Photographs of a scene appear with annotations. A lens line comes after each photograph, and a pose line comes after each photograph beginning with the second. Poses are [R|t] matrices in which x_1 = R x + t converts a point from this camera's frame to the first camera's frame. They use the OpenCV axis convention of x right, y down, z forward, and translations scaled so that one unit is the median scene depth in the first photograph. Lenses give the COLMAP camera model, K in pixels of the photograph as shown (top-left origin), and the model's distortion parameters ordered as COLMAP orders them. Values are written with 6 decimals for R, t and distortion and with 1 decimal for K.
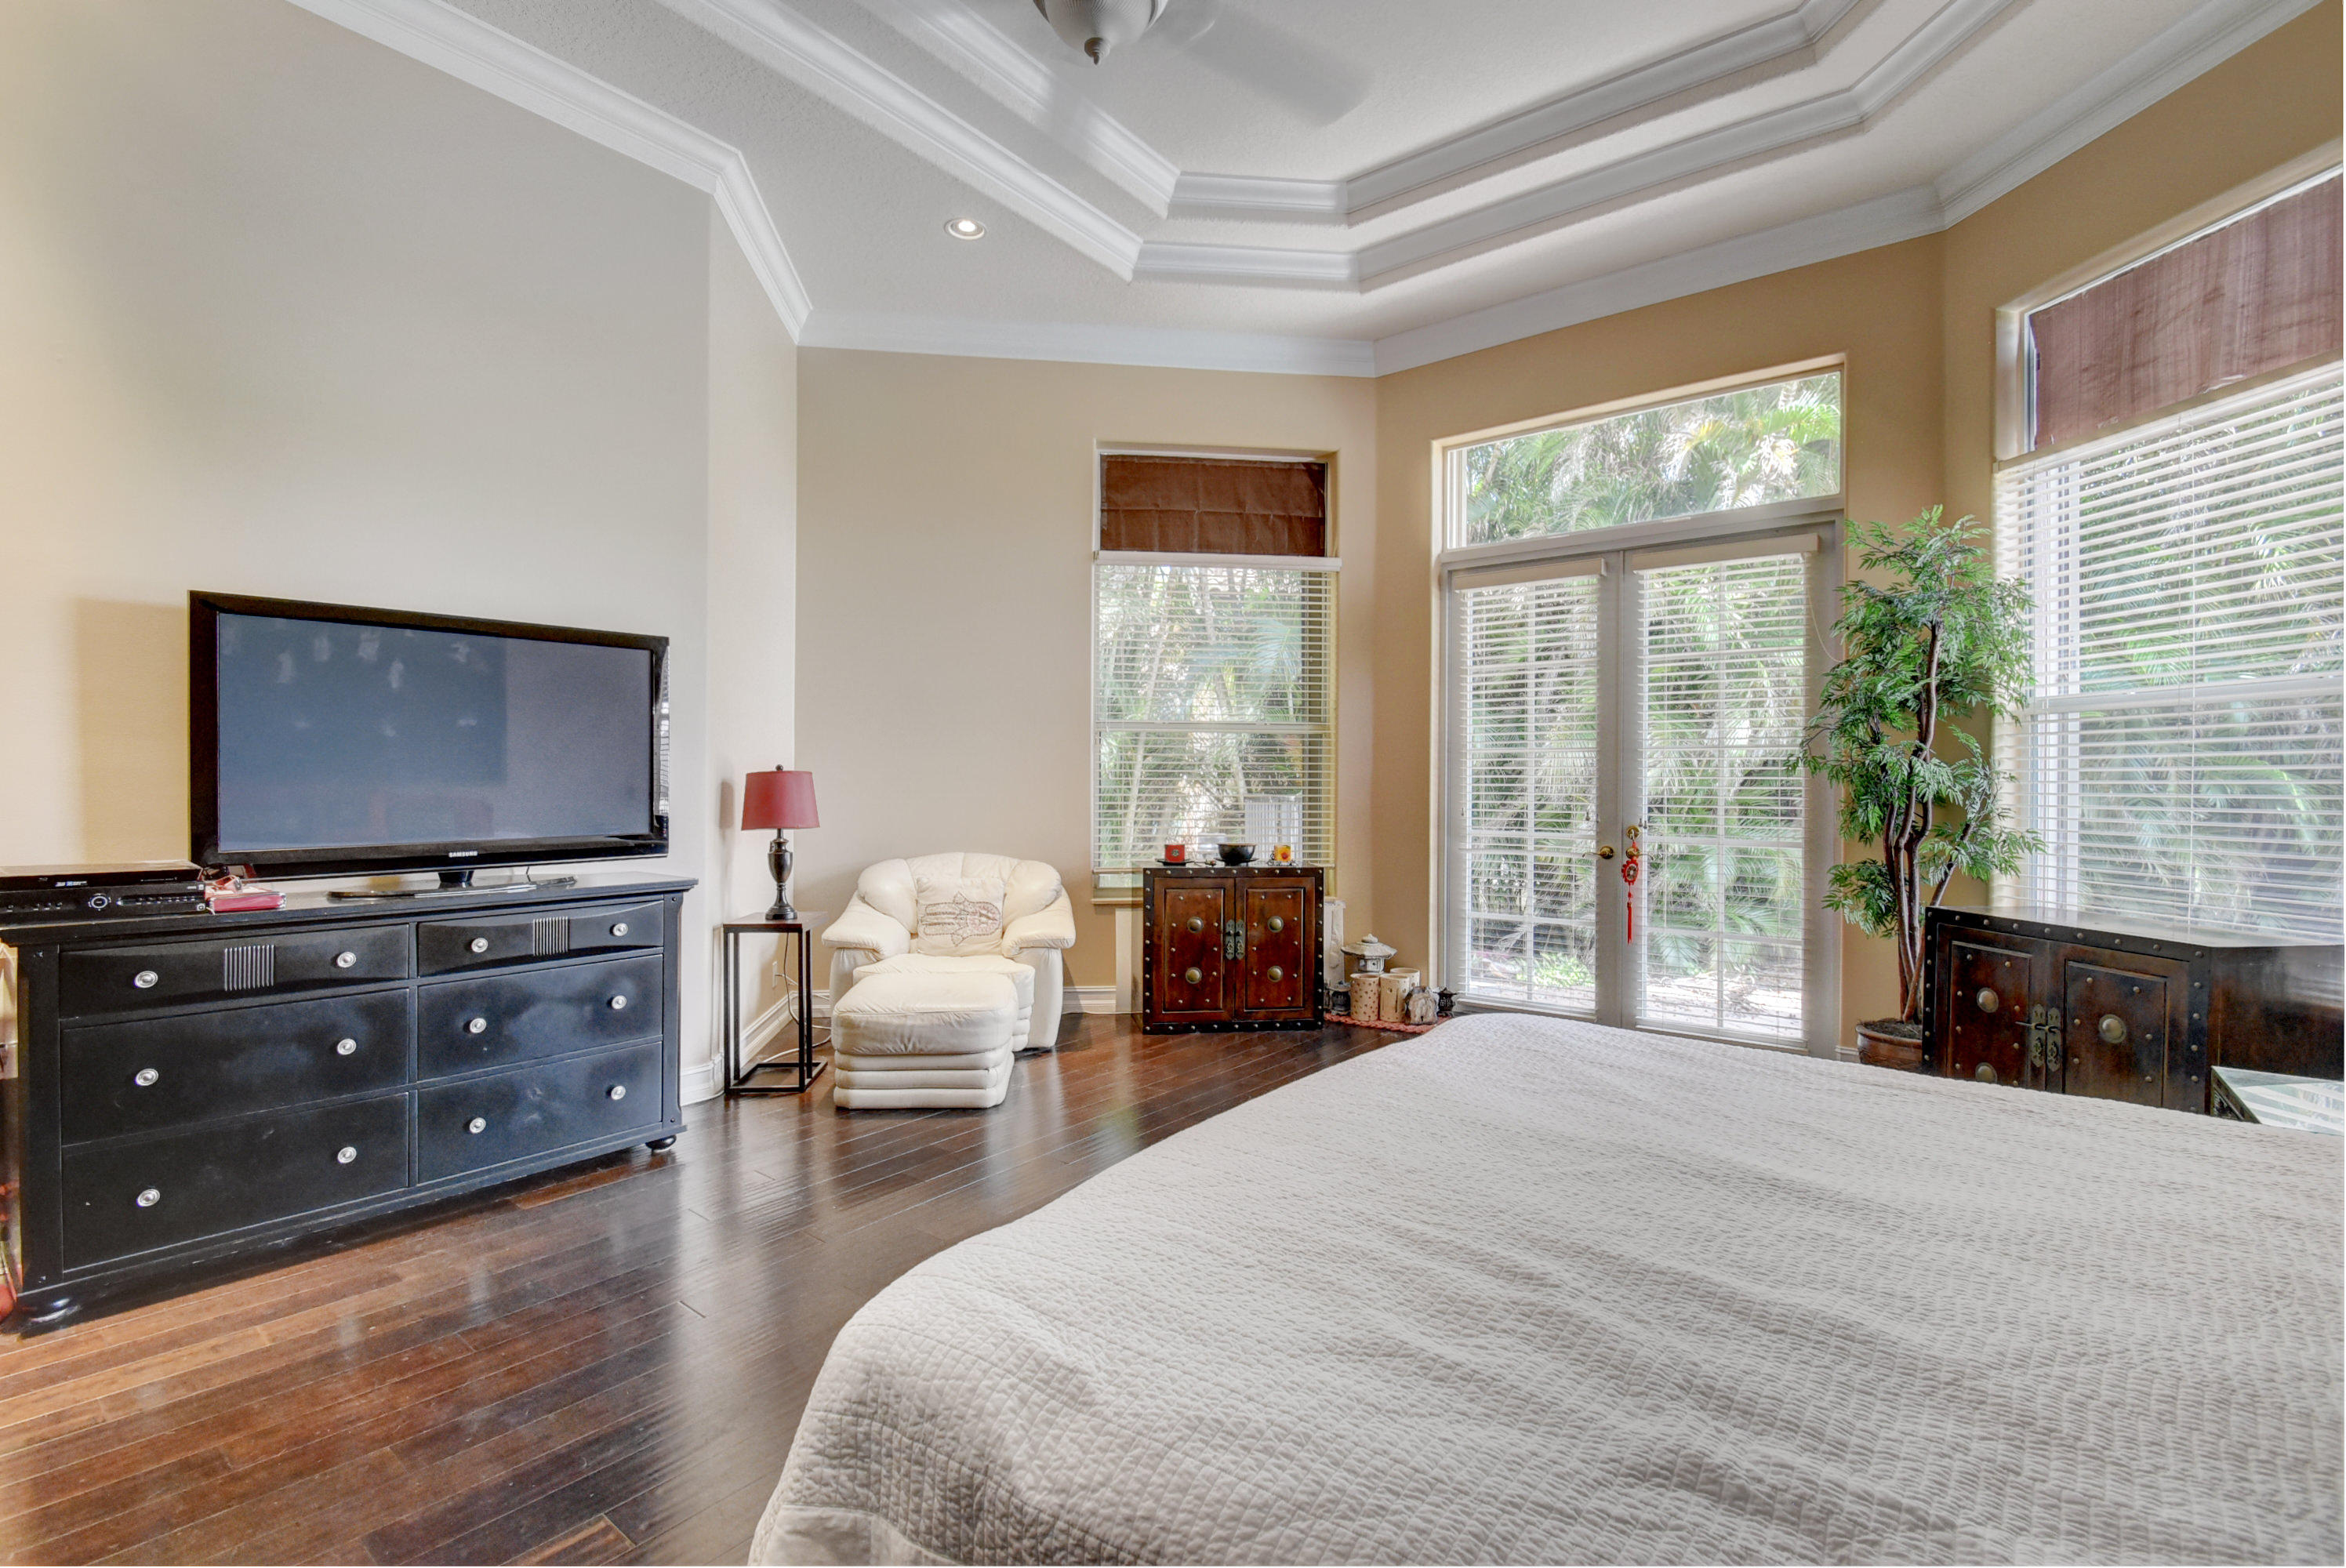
lens RADIAL K [[1048.9, 0, 1175.2], [0, 1048.9, 784.8], [0, 0, 1]] dist [-0.004604, -0.004599]
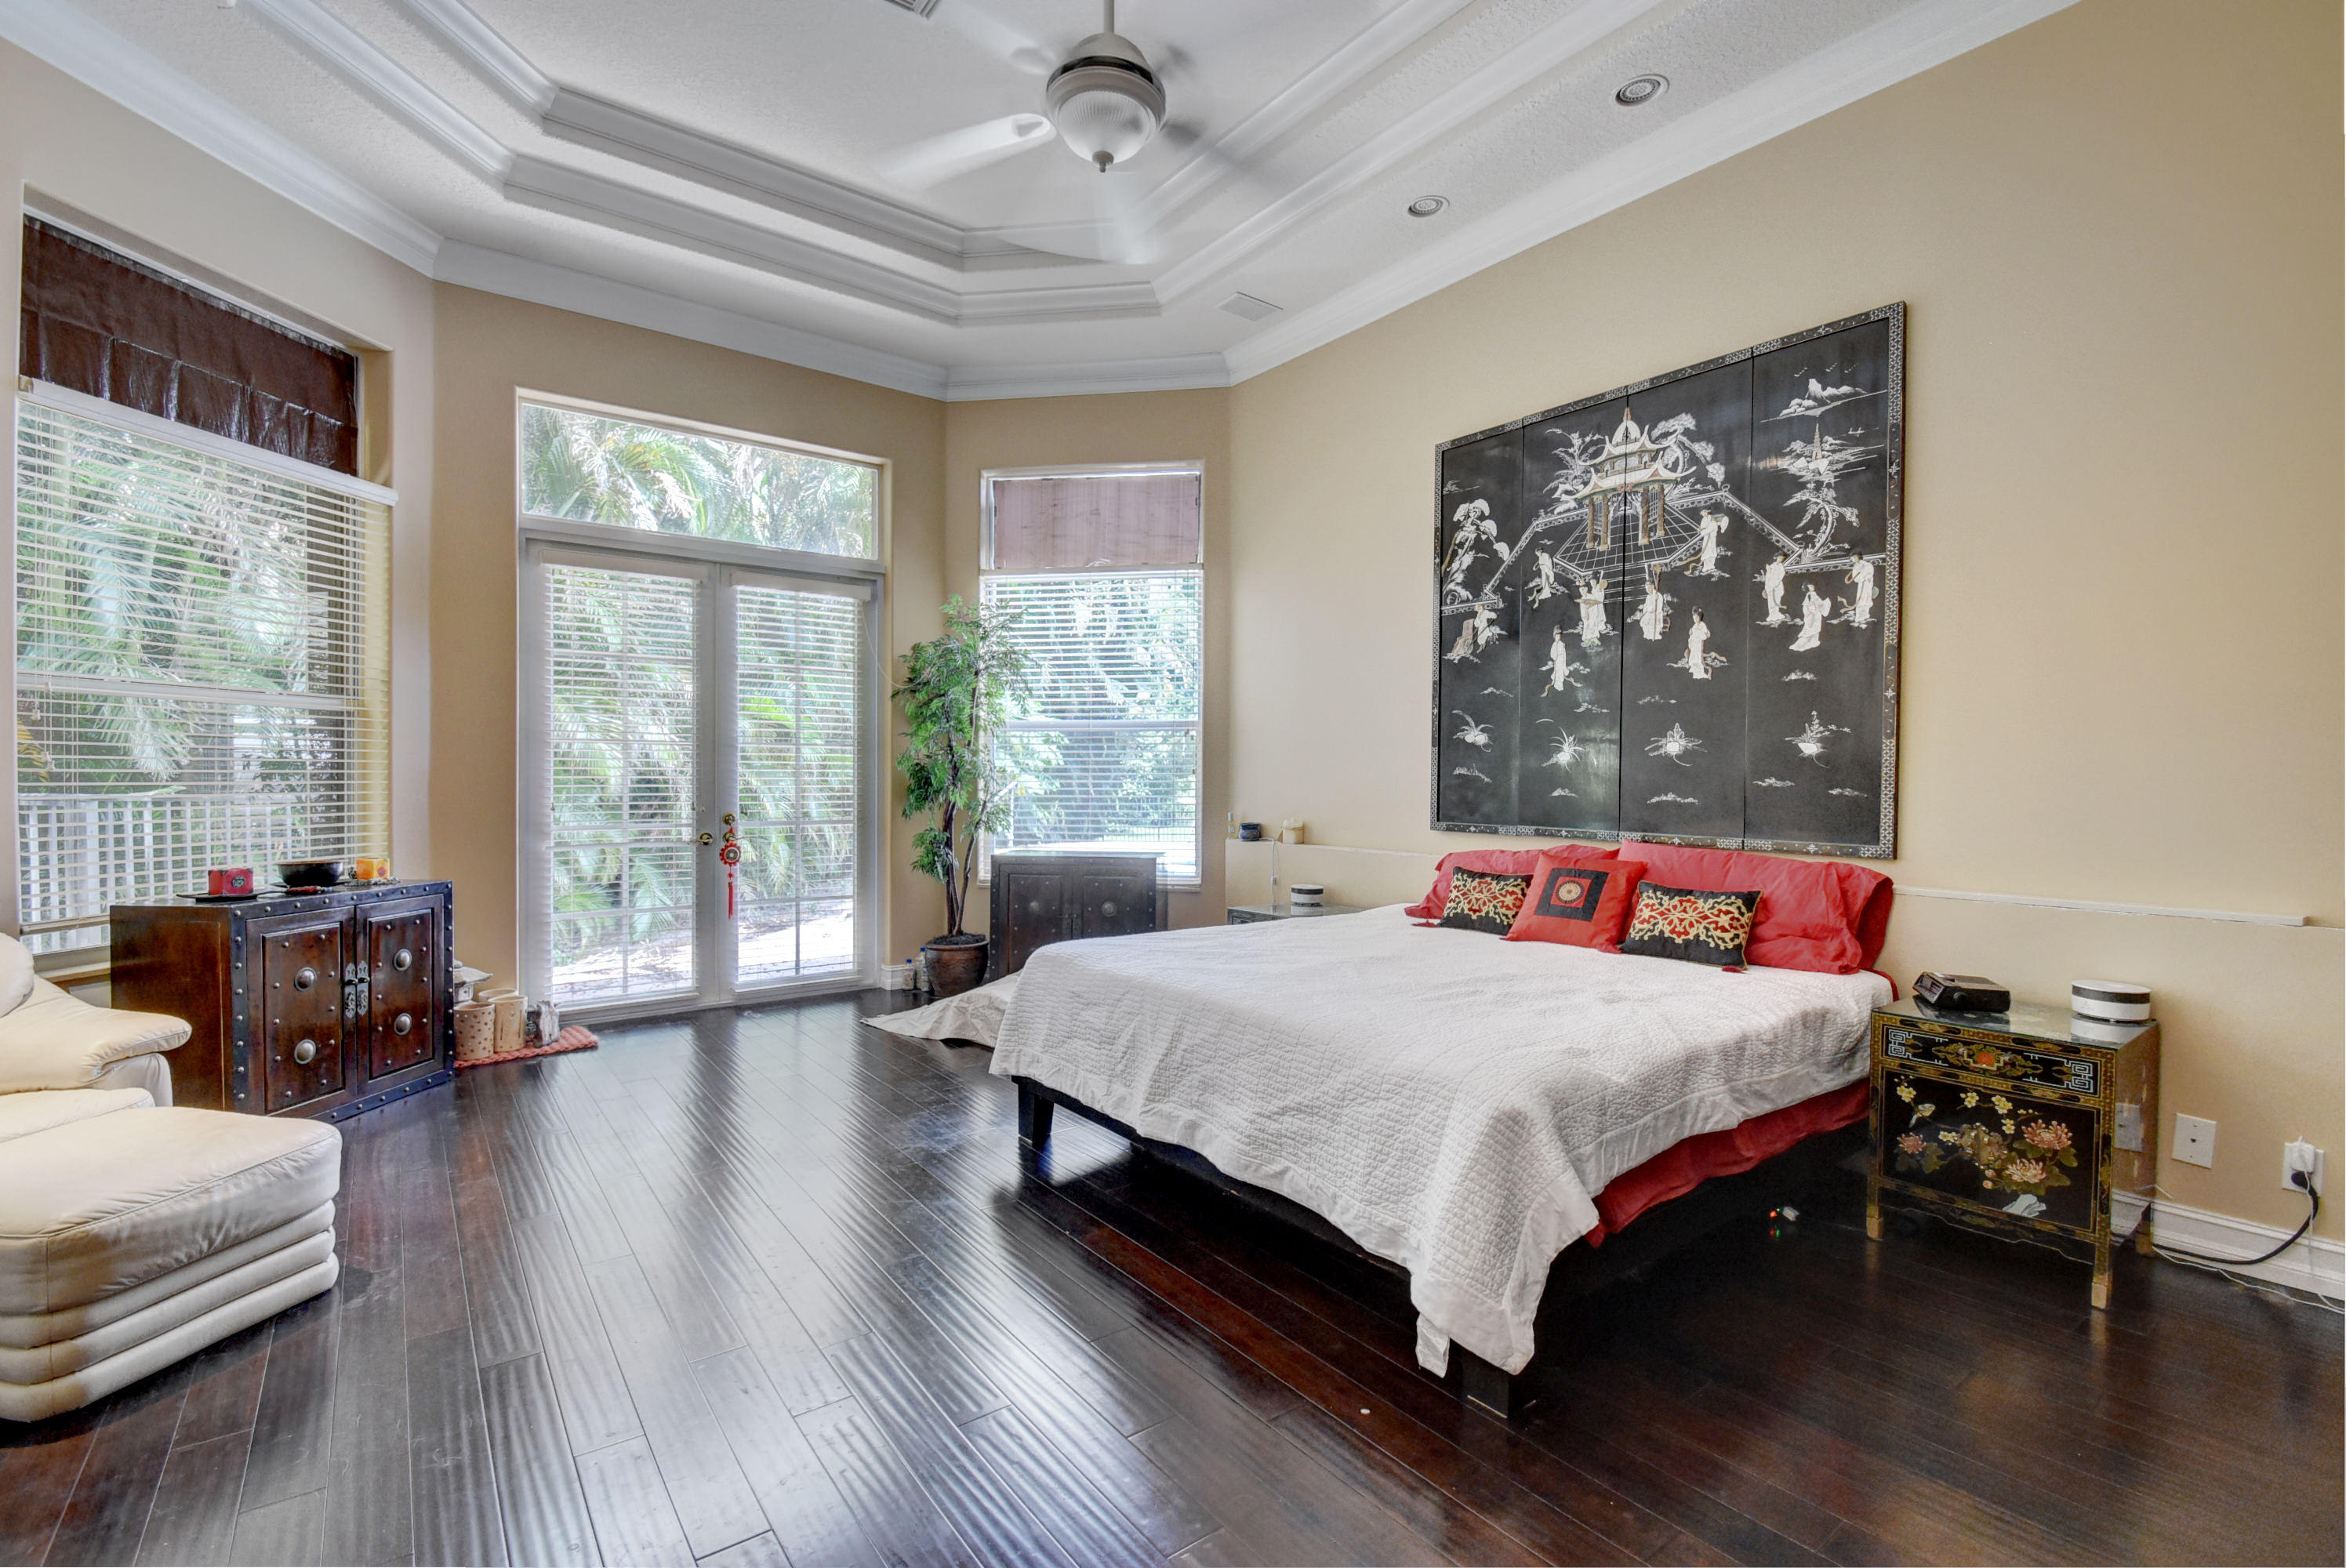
lens RADIAL K [[1048.9, 0, 1177.9], [0, 1048.9, 785.5], [0, 0, 1]] dist [-0.004604, -0.004599]
pose [[0.230957, -0.012995, 0.972877, -0.530430], [0.001392, 0.999914, 0.013026, -0.004184], [-0.972963, -0.001654, 0.230955, 0.276544]]
